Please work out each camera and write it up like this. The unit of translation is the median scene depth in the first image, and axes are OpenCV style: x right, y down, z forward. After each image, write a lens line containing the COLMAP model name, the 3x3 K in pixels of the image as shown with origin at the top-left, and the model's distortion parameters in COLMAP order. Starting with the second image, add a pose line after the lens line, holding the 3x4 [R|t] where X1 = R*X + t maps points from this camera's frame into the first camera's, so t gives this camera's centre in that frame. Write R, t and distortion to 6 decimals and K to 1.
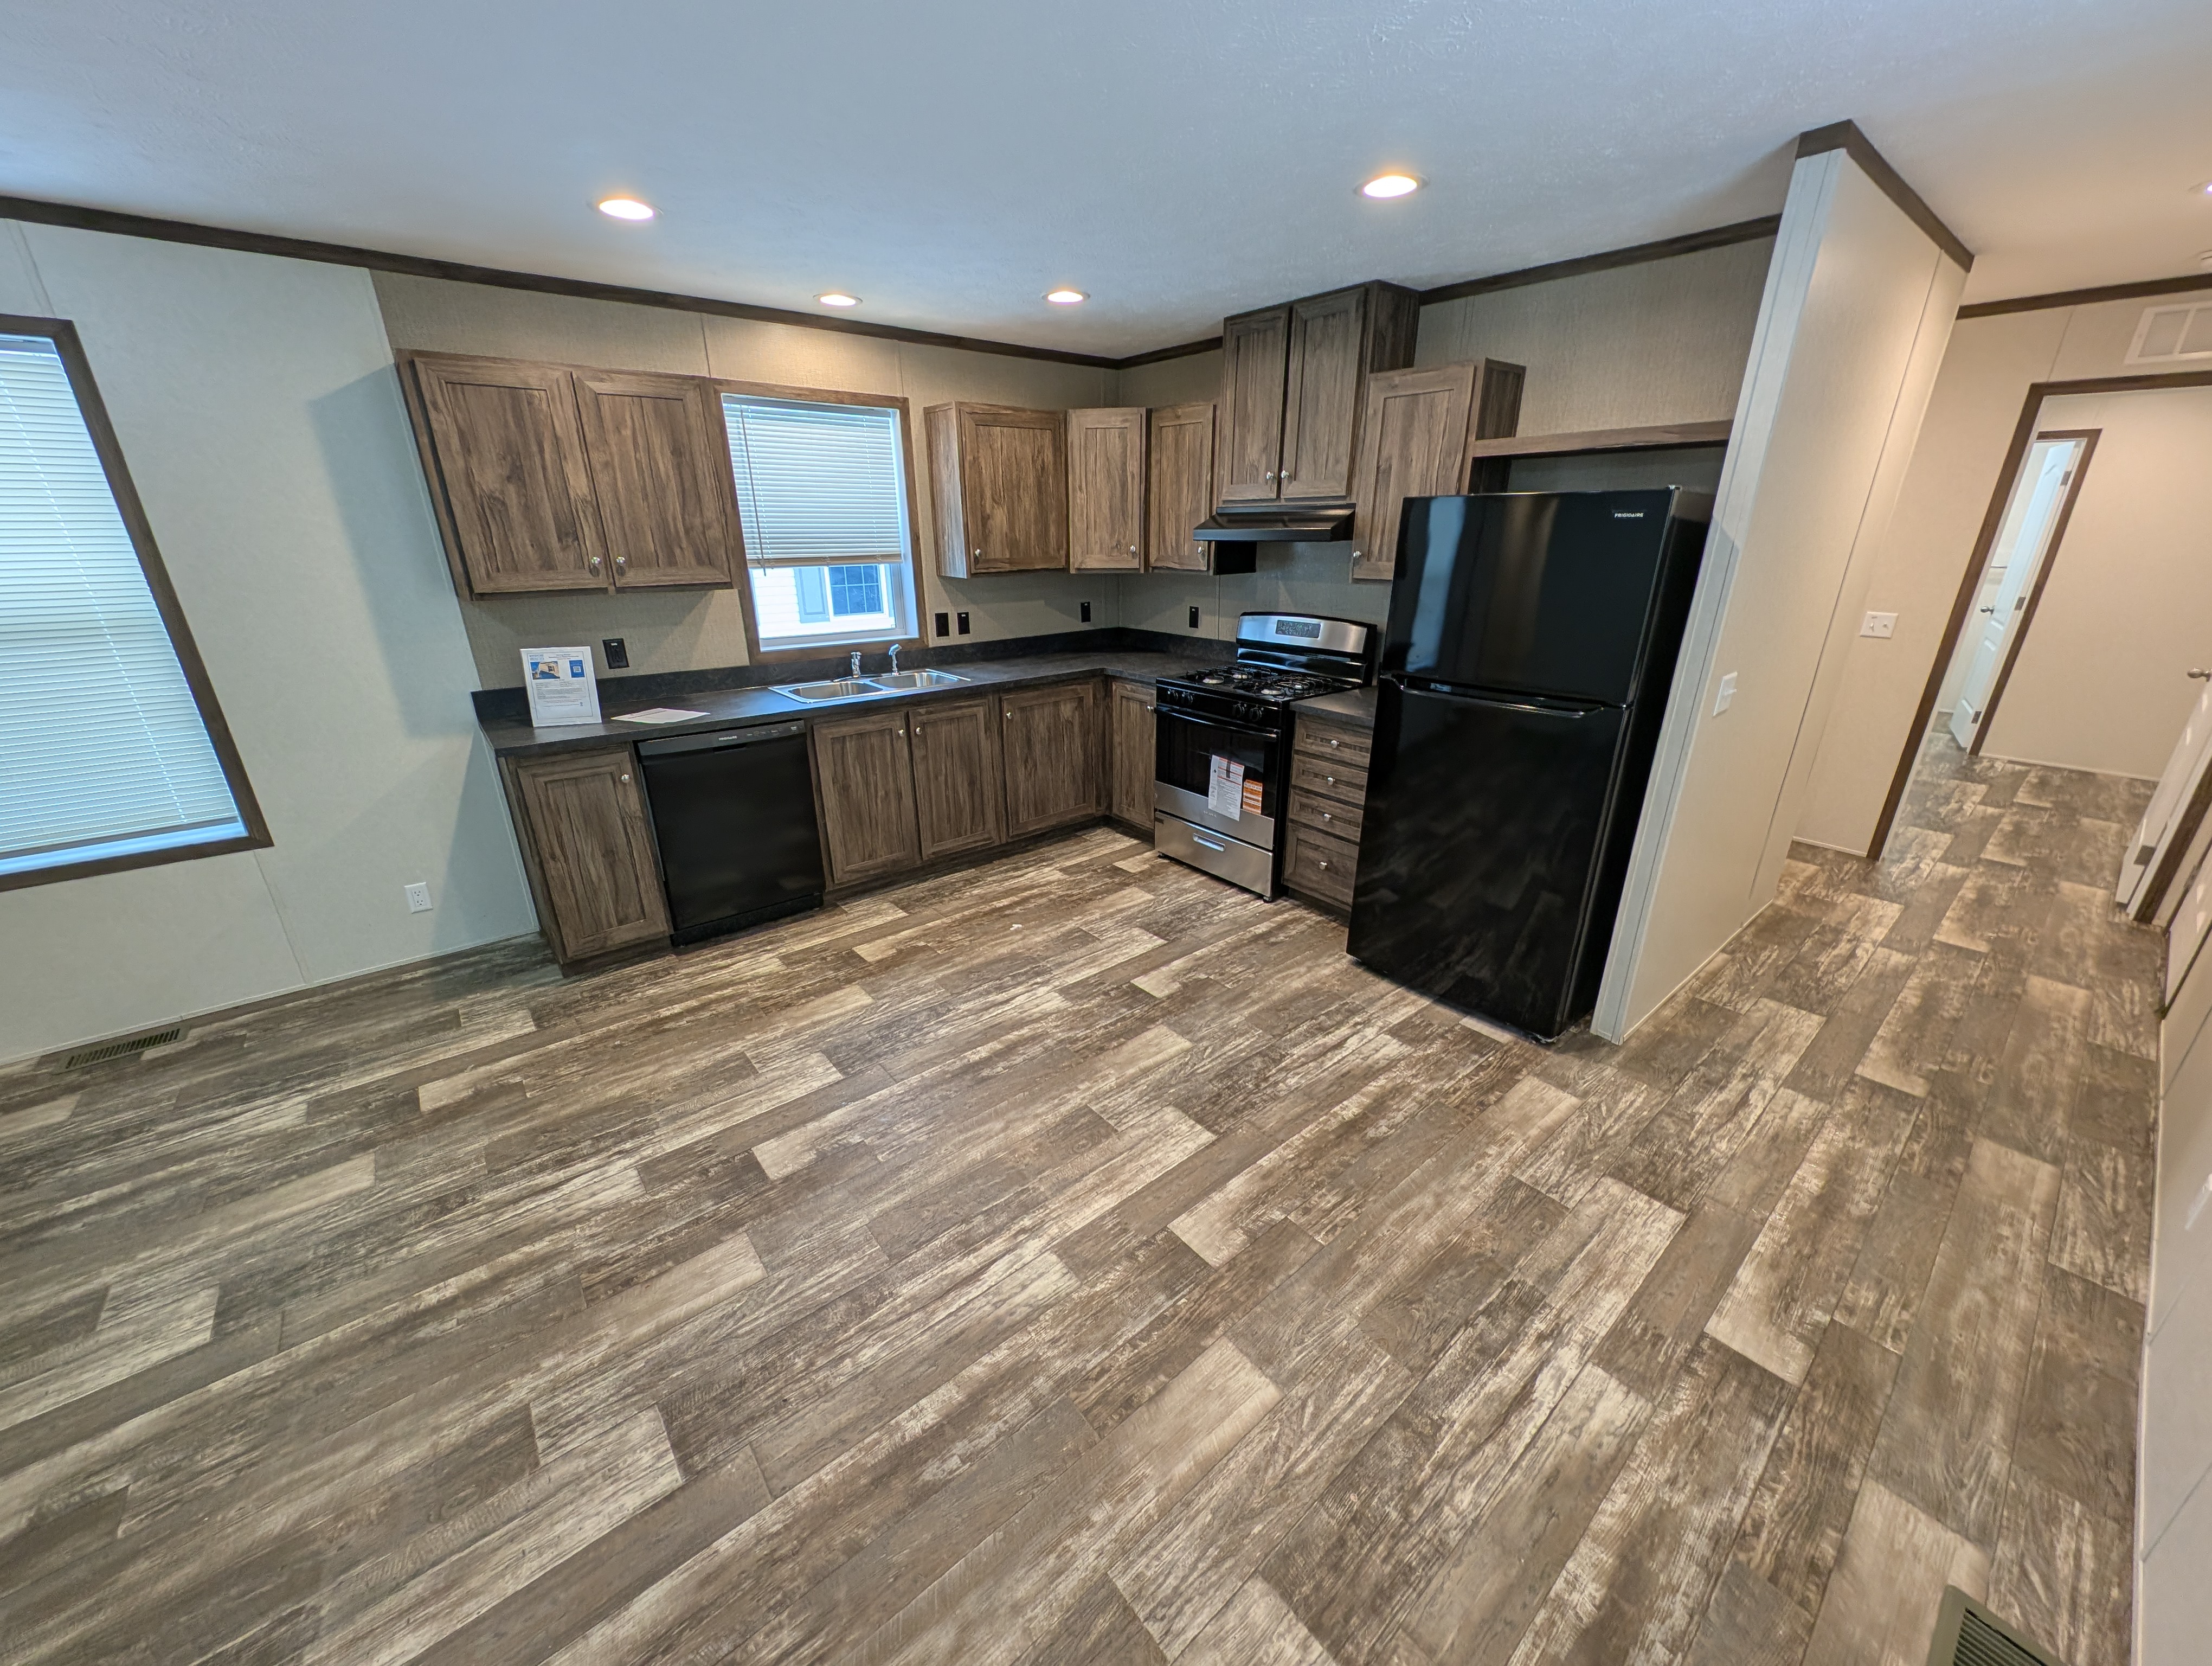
lens RADIAL K [[850.5, 0, 1103.7], [0, 850.5, 836.1], [0, 0, 1]] dist [-0.006946, -0.000376]
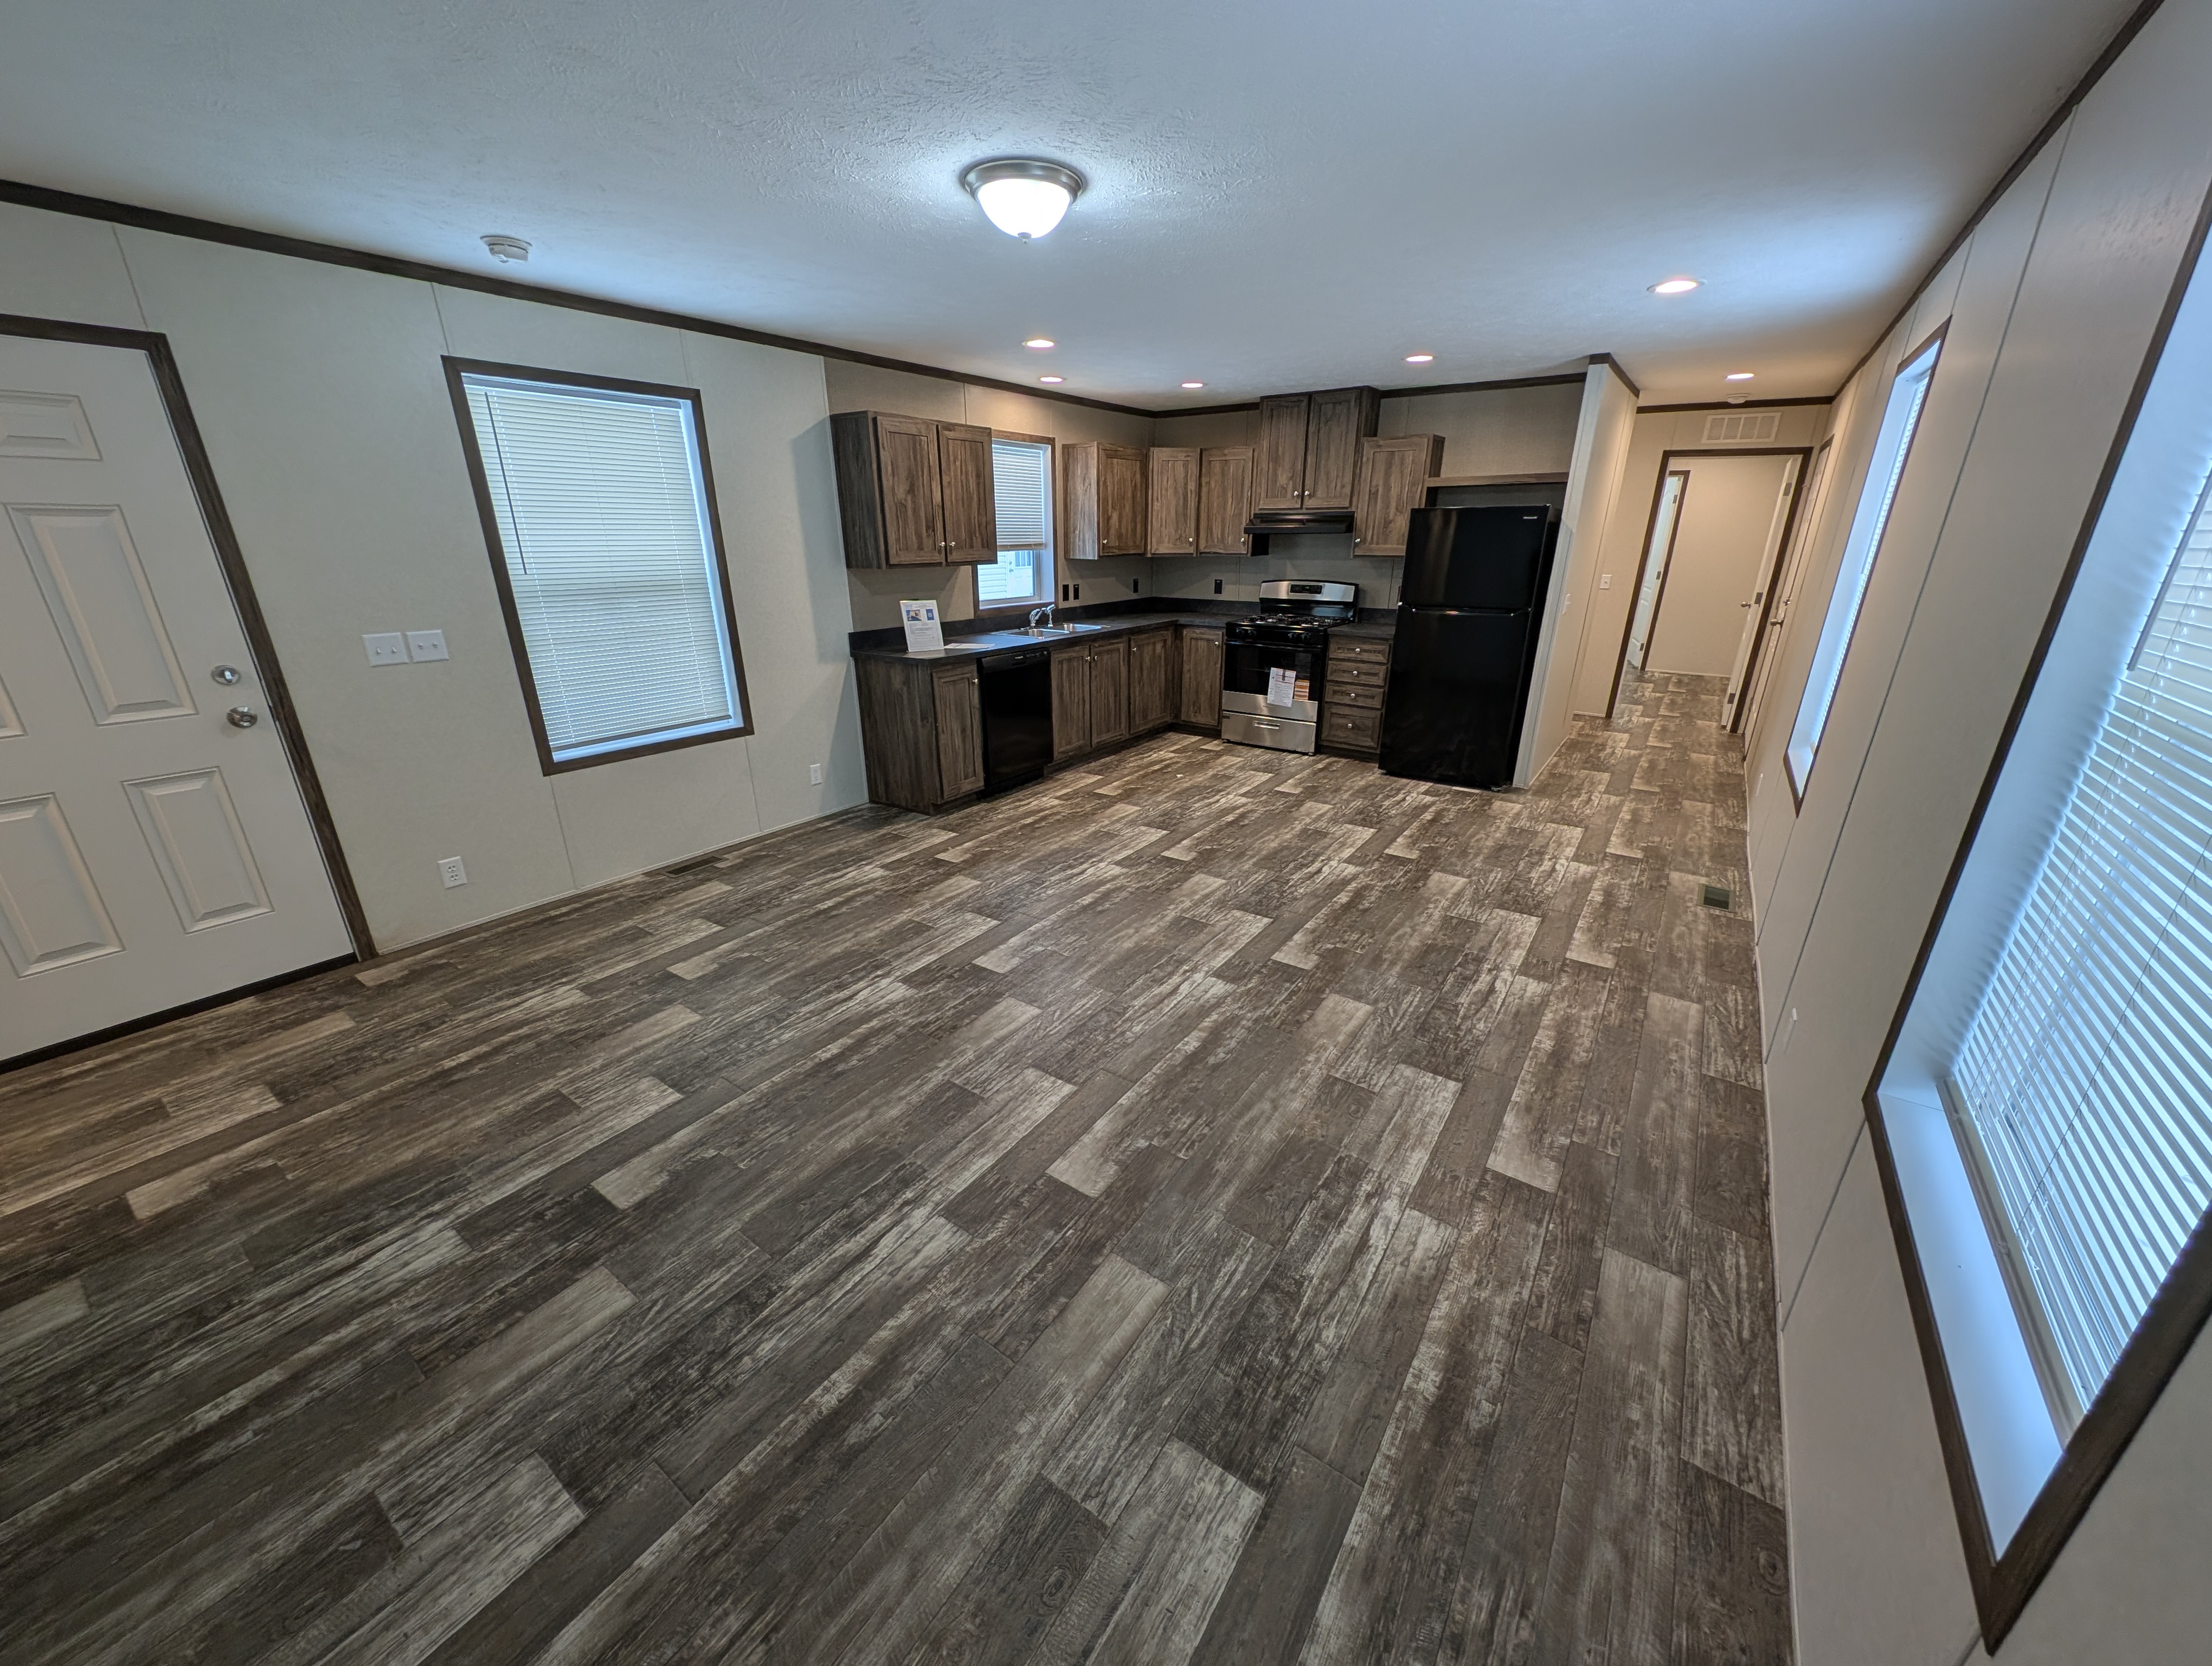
lens RADIAL K [[829.0, 0, 1102.3], [0, 829.0, 827.2], [0, 0, 1]] dist [-0.000086, -0.000341]
pose [[0.968080, -0.082549, 0.236658, -0.082341], [0.083410, 0.996495, 0.006390, 0.024138], [-0.236356, 0.013554, 0.971572, -0.063405]]
